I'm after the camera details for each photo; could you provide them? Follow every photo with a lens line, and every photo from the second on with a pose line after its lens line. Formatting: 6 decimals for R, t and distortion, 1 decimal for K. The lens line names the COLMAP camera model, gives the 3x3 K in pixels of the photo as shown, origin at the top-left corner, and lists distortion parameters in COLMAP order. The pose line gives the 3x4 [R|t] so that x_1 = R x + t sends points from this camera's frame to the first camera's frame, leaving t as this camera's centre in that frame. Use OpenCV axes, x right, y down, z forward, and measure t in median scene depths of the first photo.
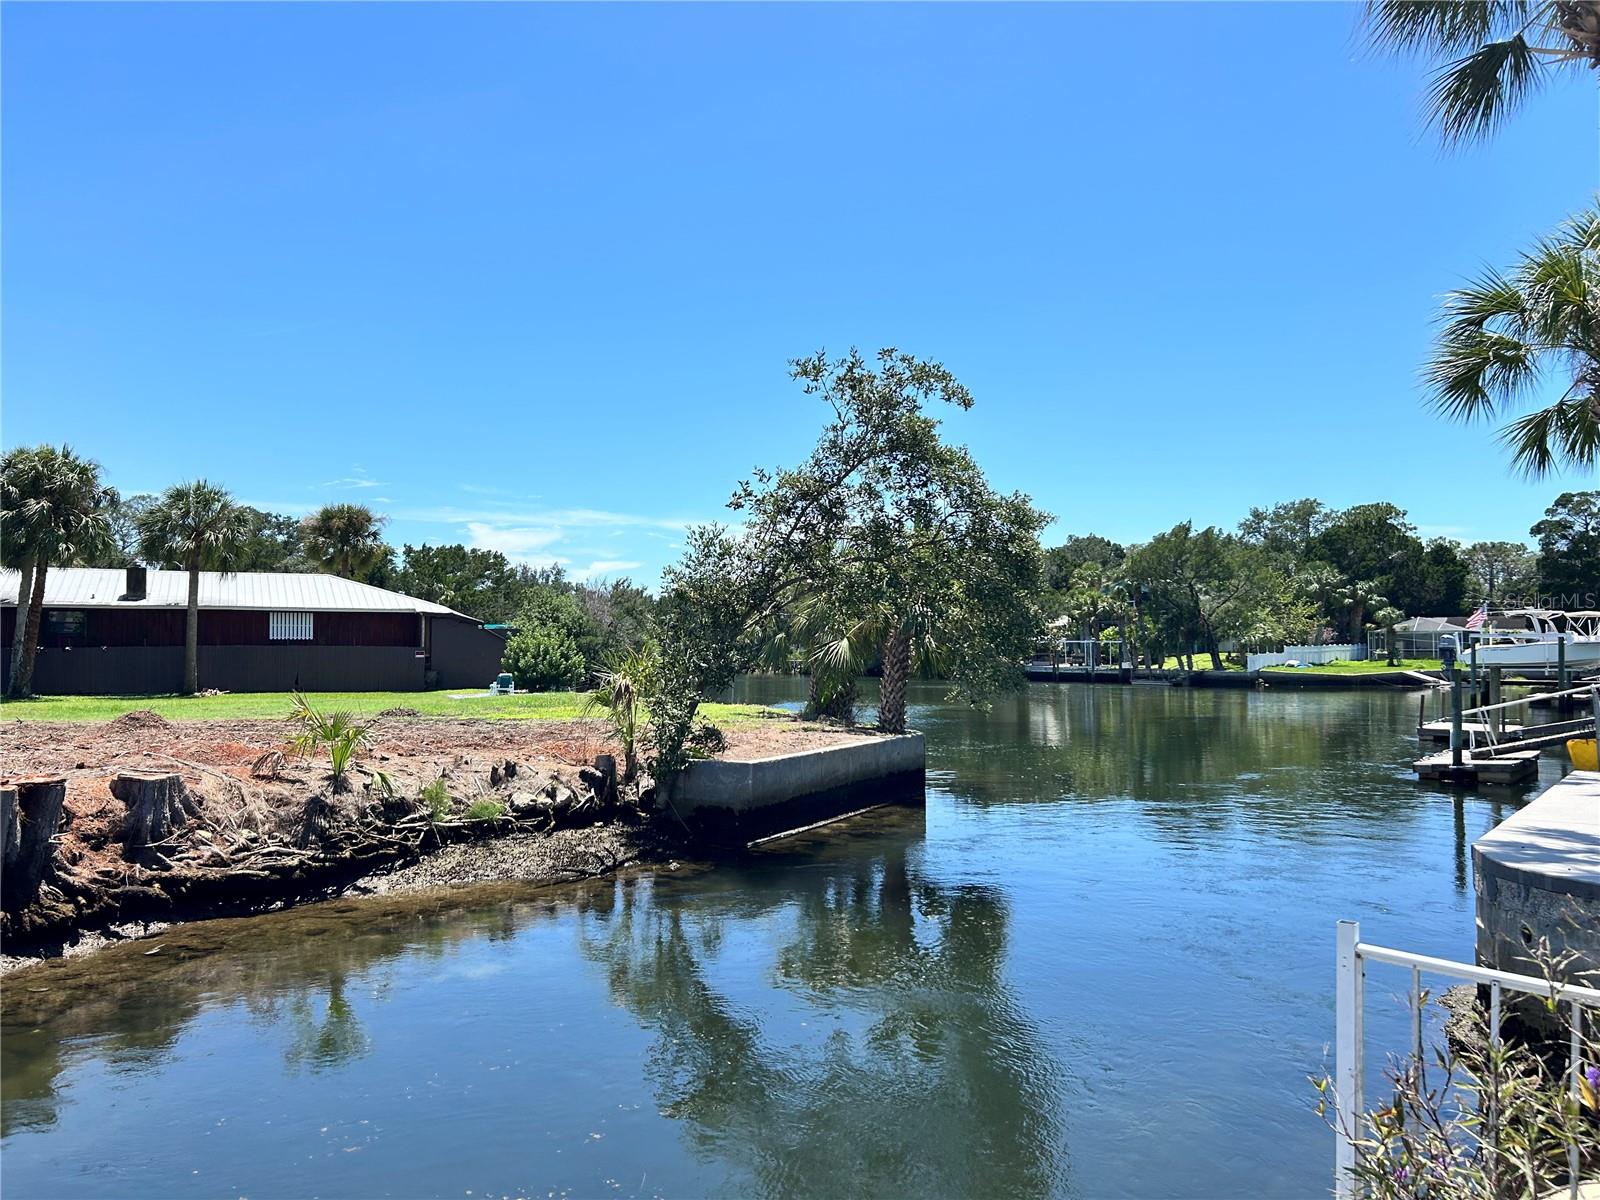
lens RADIAL K [[1211.5, 0, 796.7], [0, 1211.5, 604.2], [0, 0, 1]] dist [0.042195, -0.048259]
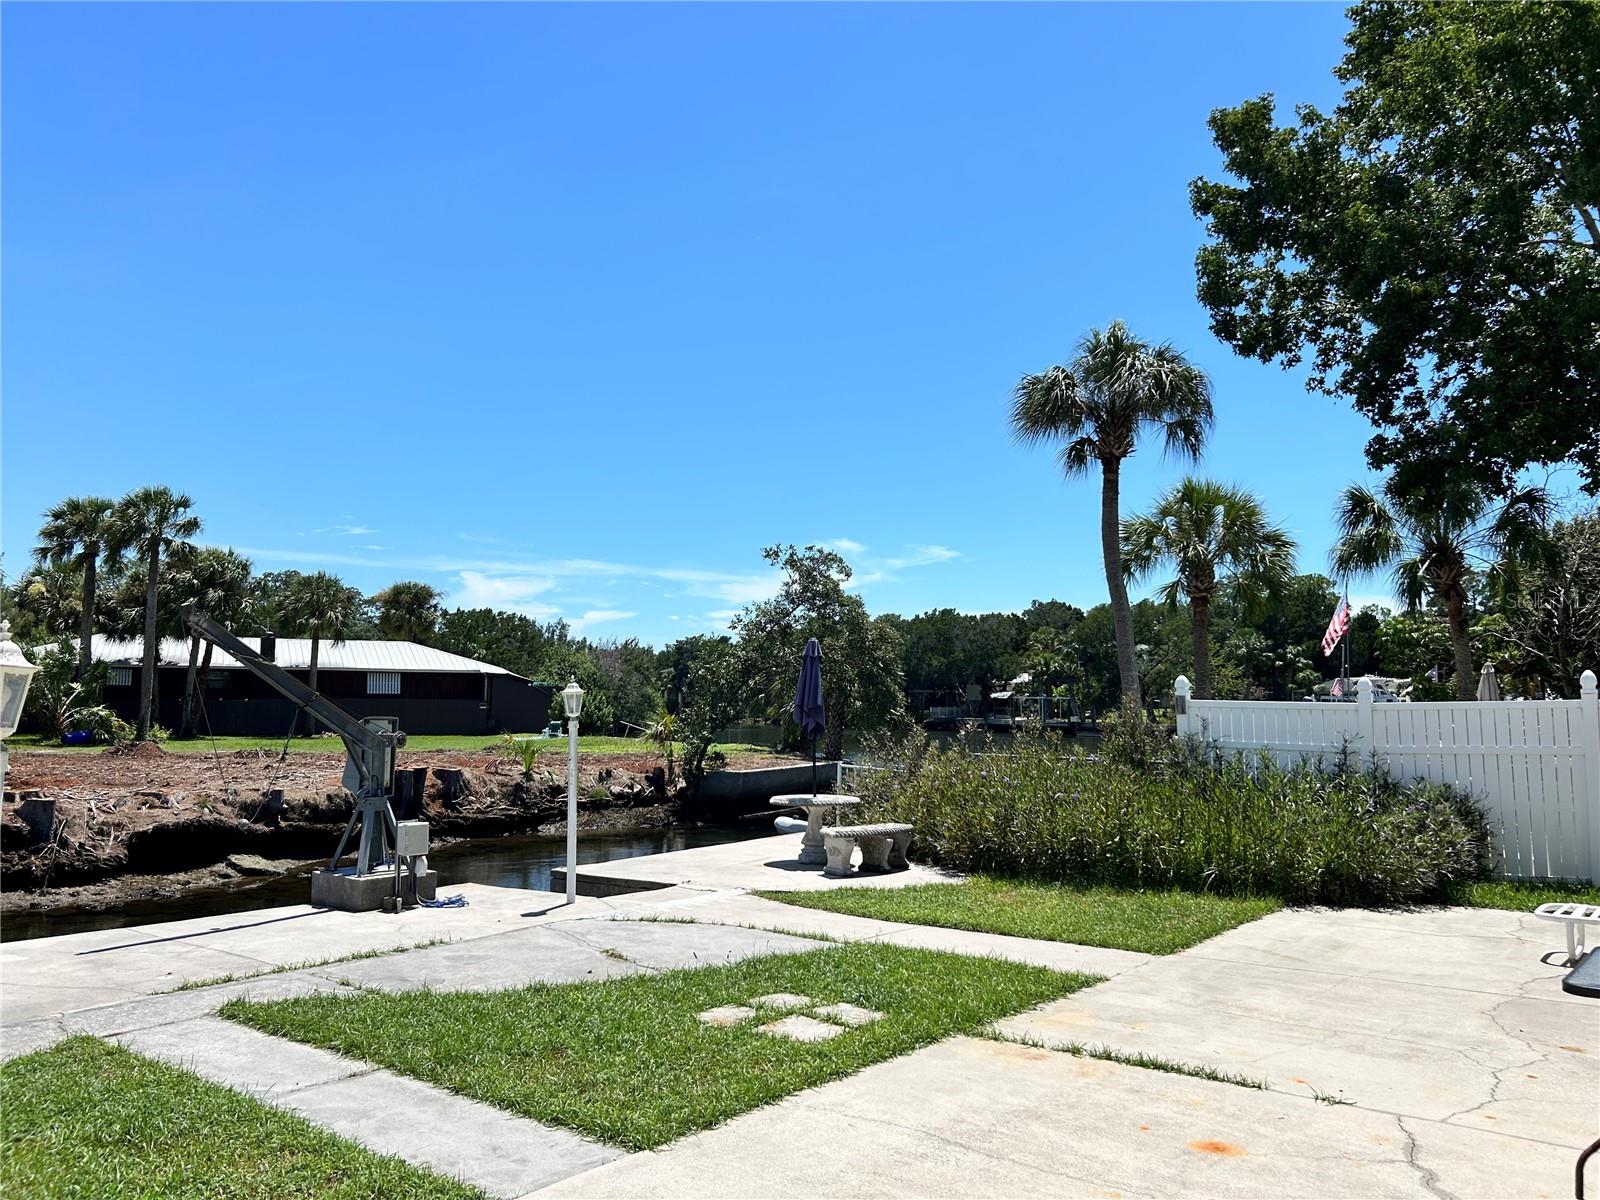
lens RADIAL K [[1211.5, 0, 801.5], [0, 1211.5, 592.7], [0, 0, 1]] dist [0.042195, -0.048259]
pose [[0.999916, 0.009179, 0.009098, 0.011349], [-0.008700, 0.998642, -0.051363, -0.014709], [-0.009557, 0.051279, 0.998639, -0.280645]]
